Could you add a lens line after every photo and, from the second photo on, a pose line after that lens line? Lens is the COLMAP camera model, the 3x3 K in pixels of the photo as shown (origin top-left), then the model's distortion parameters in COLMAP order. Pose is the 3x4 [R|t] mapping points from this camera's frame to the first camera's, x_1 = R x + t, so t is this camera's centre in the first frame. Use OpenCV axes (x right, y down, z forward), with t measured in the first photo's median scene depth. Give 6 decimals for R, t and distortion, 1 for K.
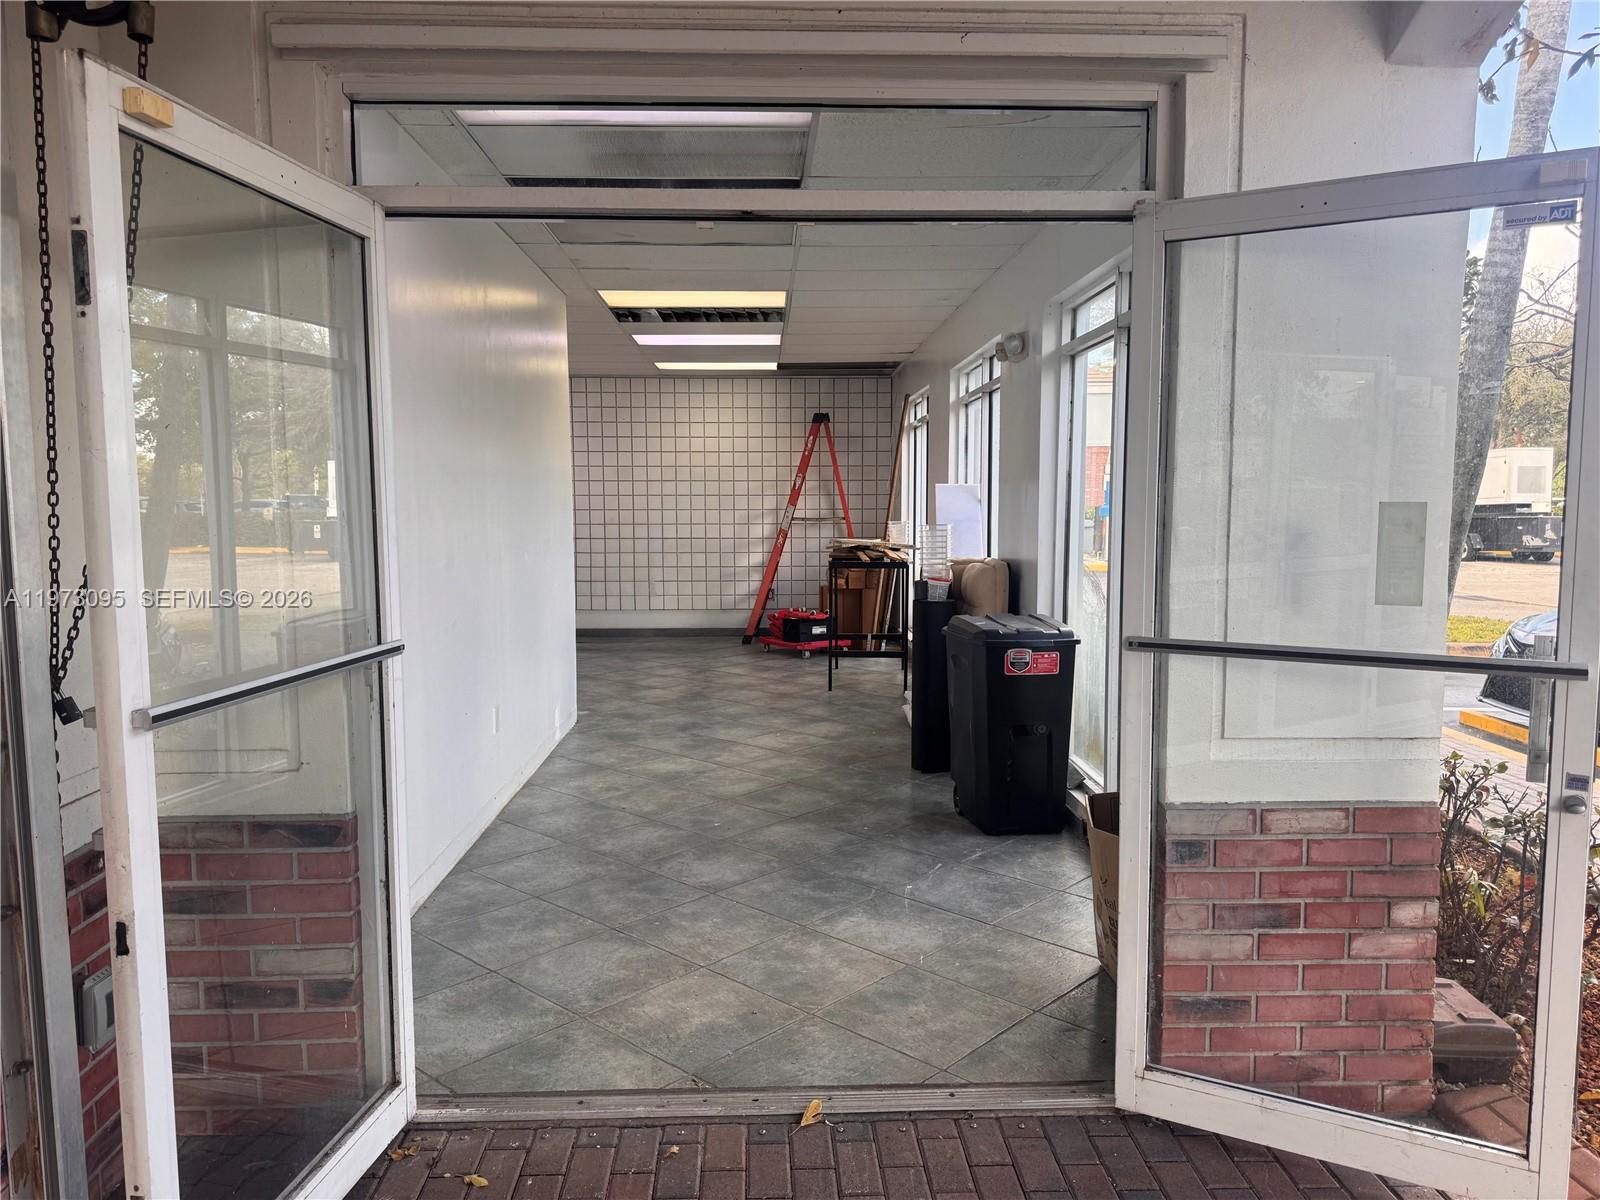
lens RADIAL K [[1123.9, 0, 800.2], [0, 1123.9, 601.9], [0, 0, 1]] dist [0.055400, -0.082984]
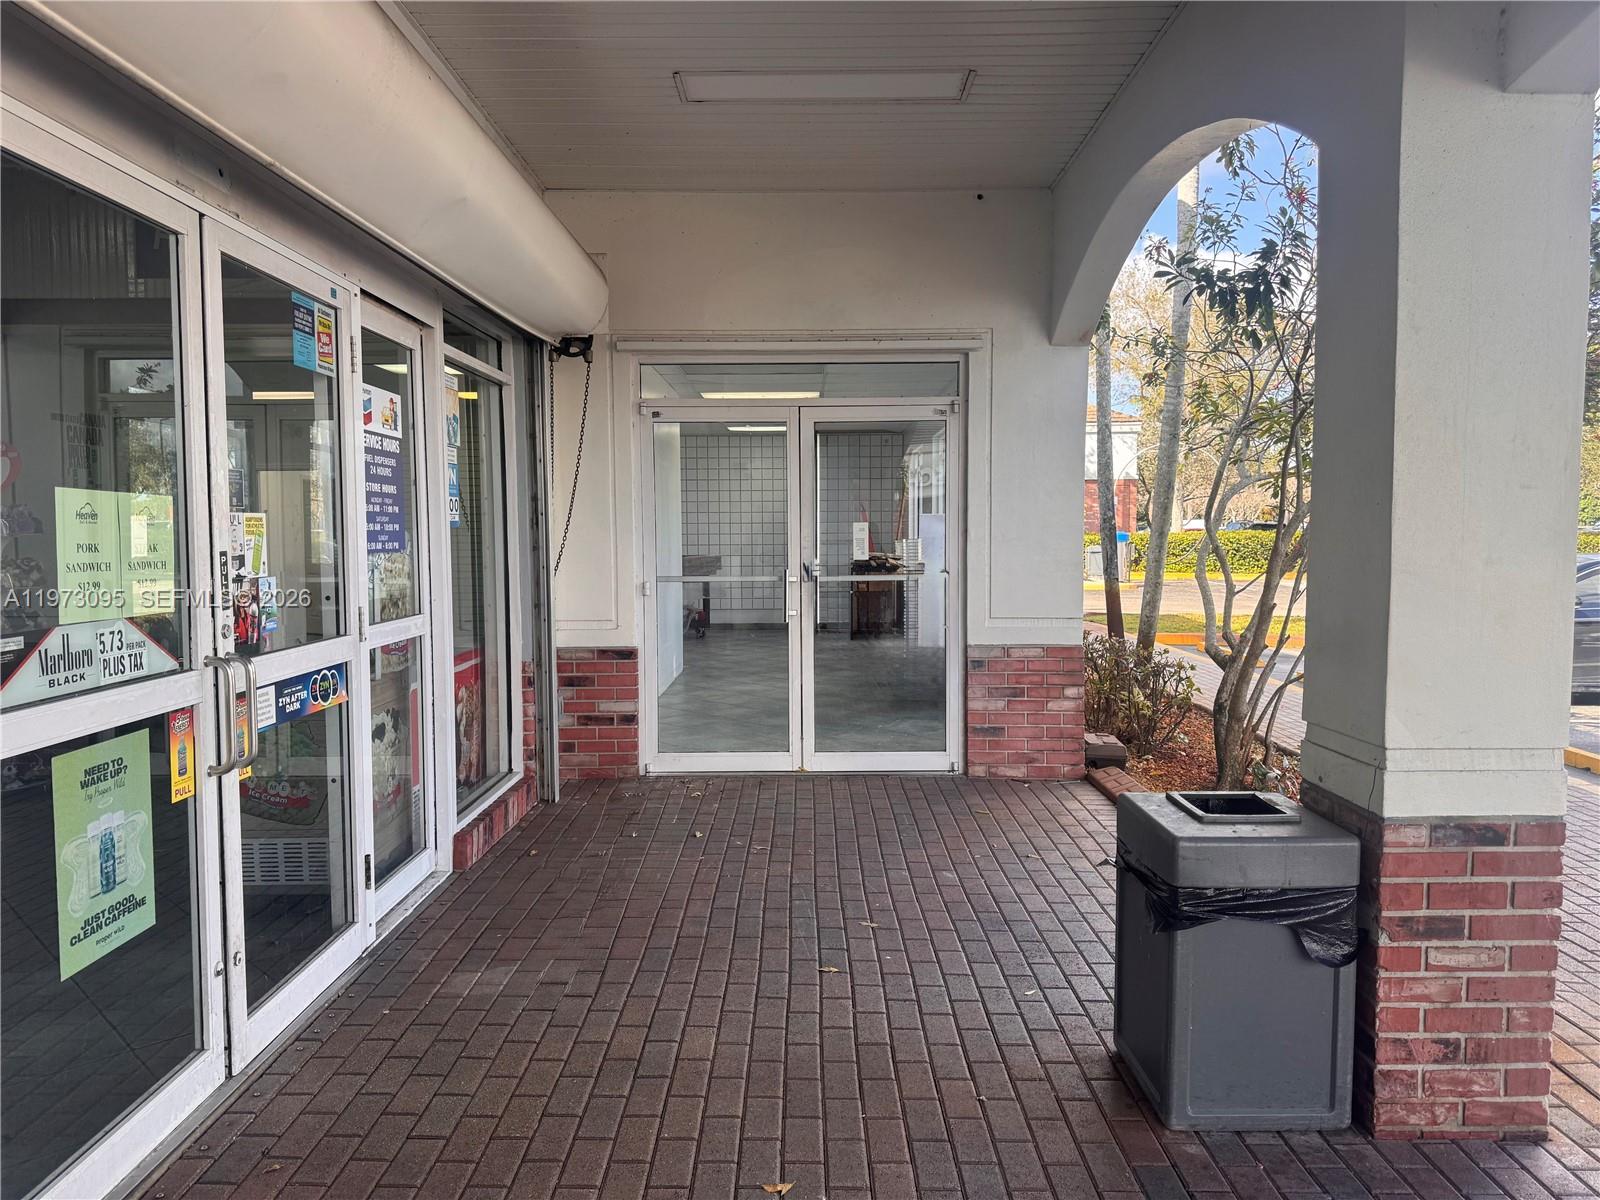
lens RADIAL K [[1123.9, 0, 799.7], [0, 1123.9, 596.7], [0, 0, 1]] dist [0.055400, -0.082984]
pose [[0.999151, -0.000614, -0.041196, 0.060801], [-0.000688, 0.999501, -0.031568, 0.148028], [0.041195, 0.031569, 0.998652, -1.399444]]
